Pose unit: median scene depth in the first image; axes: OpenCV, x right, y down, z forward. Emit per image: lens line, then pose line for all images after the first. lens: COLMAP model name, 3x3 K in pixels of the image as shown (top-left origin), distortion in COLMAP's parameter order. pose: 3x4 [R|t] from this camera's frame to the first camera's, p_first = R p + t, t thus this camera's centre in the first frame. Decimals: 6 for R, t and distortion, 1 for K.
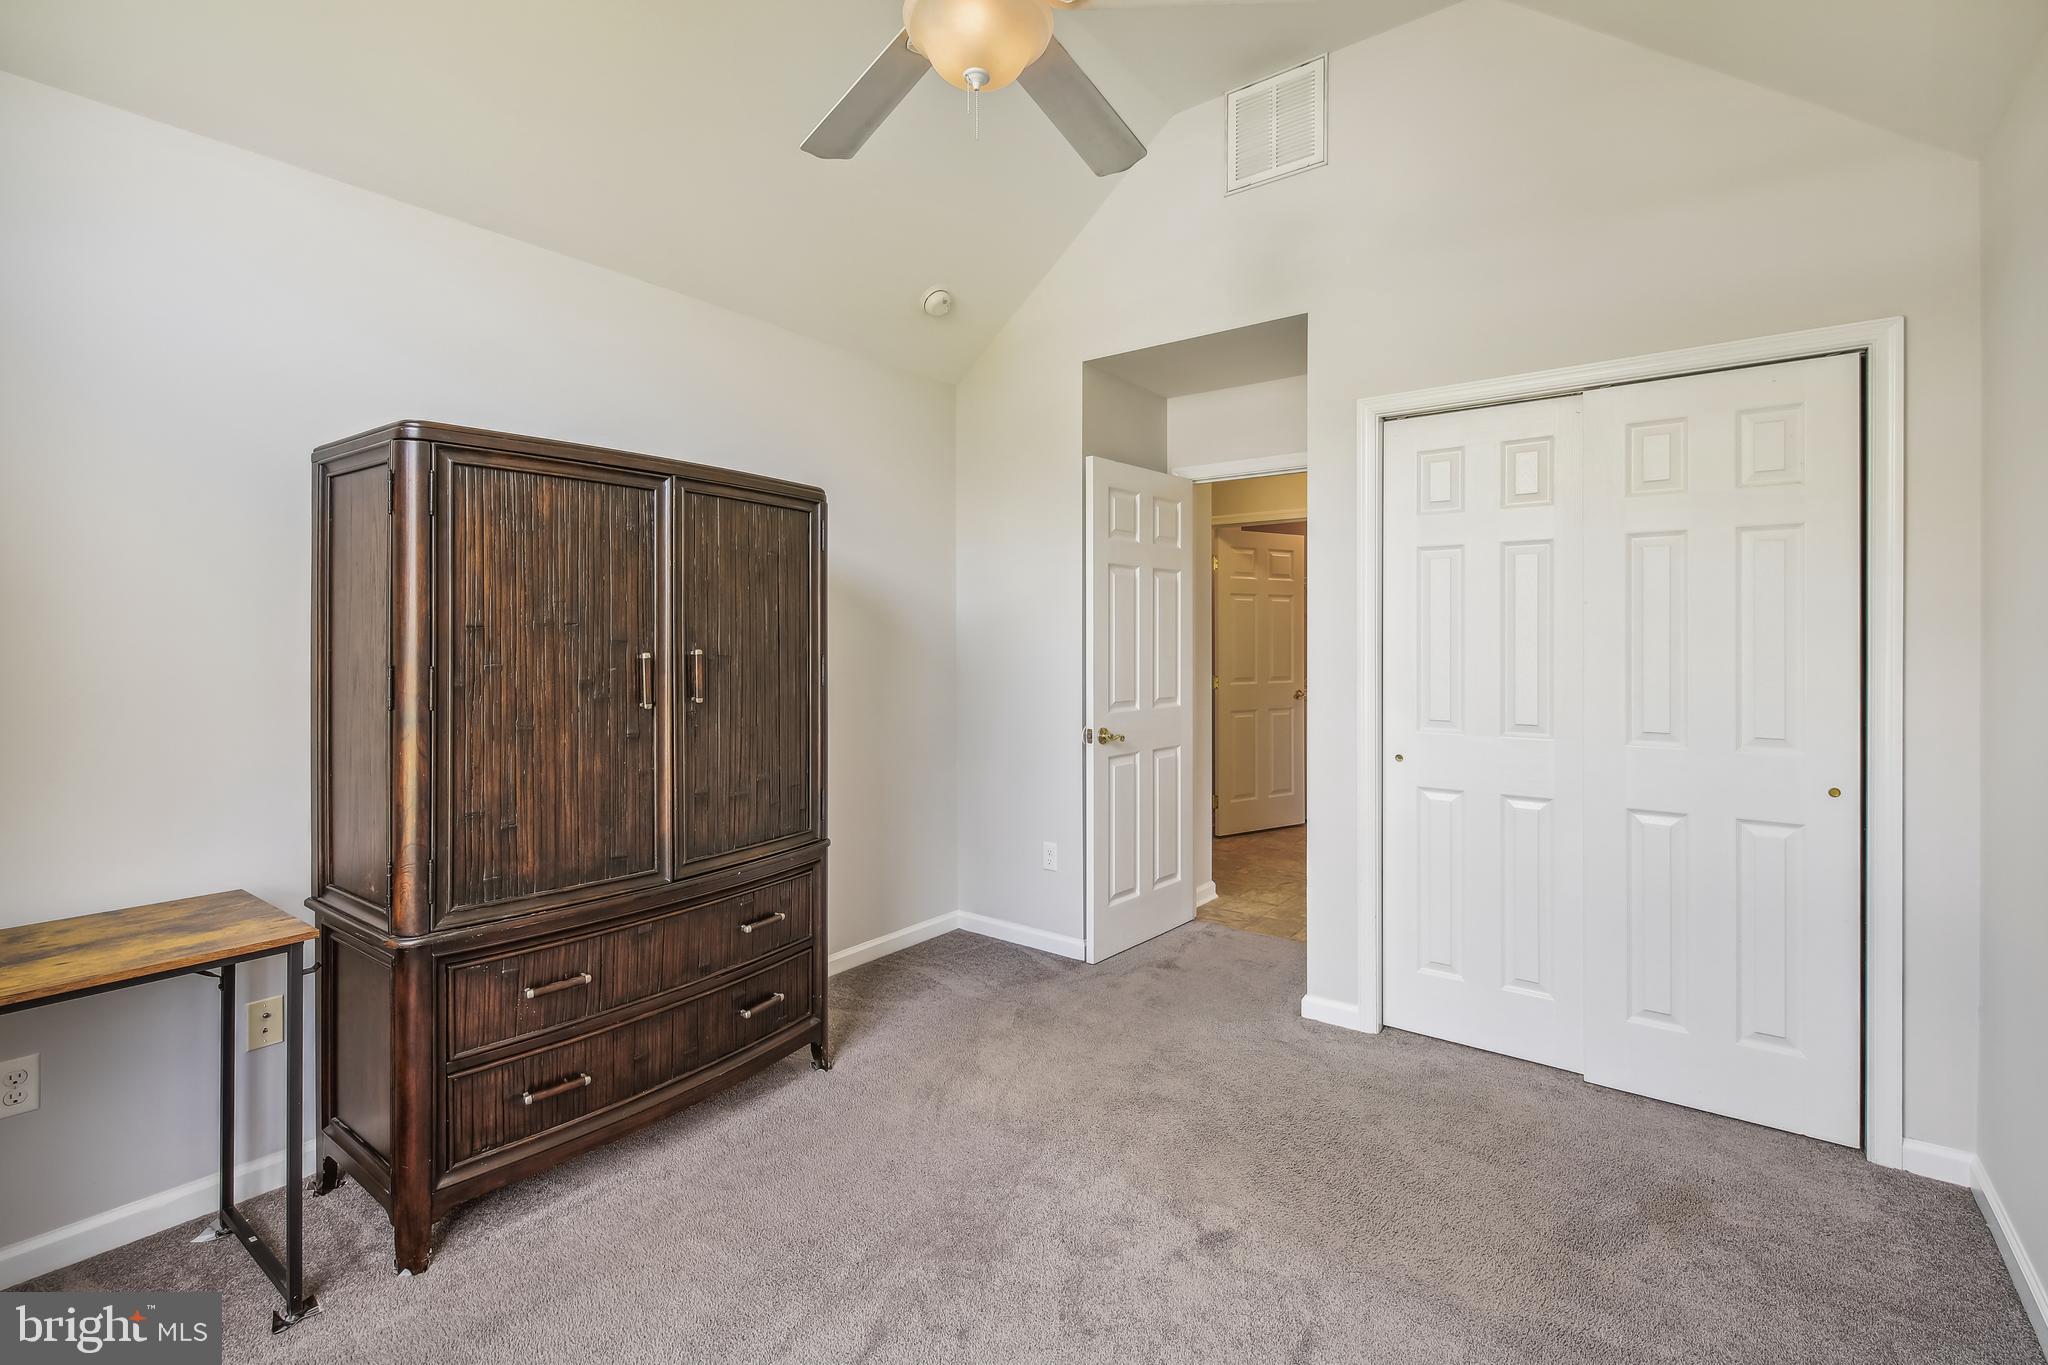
lens RADIAL K [[904.8, 0, 1034.6], [0, 904.8, 641.5], [0, 0, 1]] dist [0.004035, -0.004372]
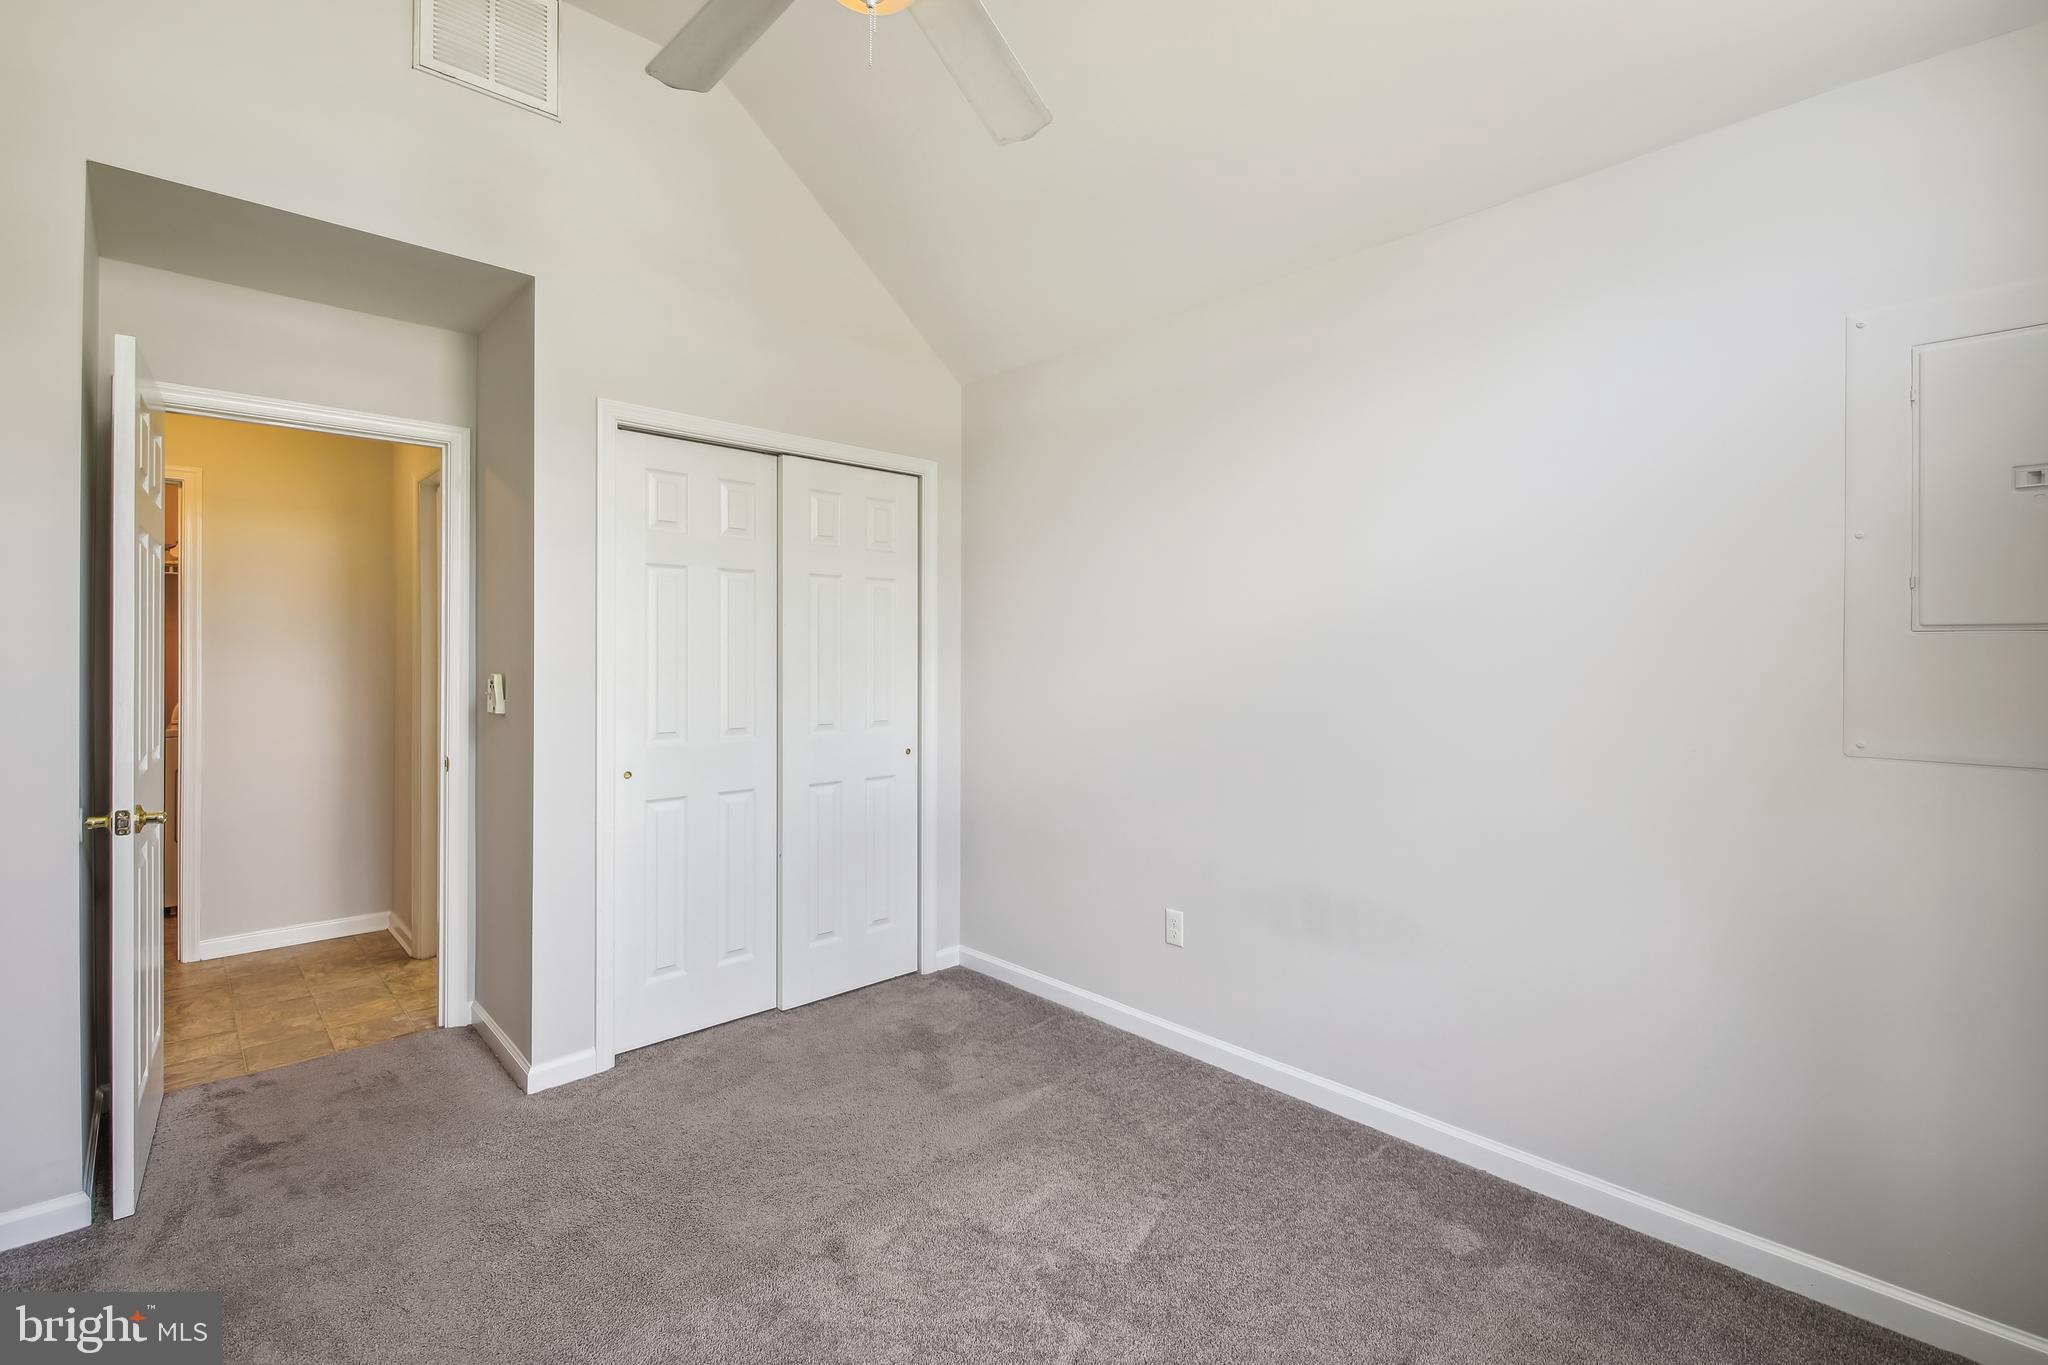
lens RADIAL K [[904.8, 0, 1024.4], [0, 904.8, 661.6], [0, 0, 1]] dist [0.004035, -0.004372]
pose [[0.172725, -0.006469, 0.984949, -0.525755], [0.004708, 0.999972, 0.005742, 0.001457], [-0.984959, 0.003645, 0.172751, 0.435451]]
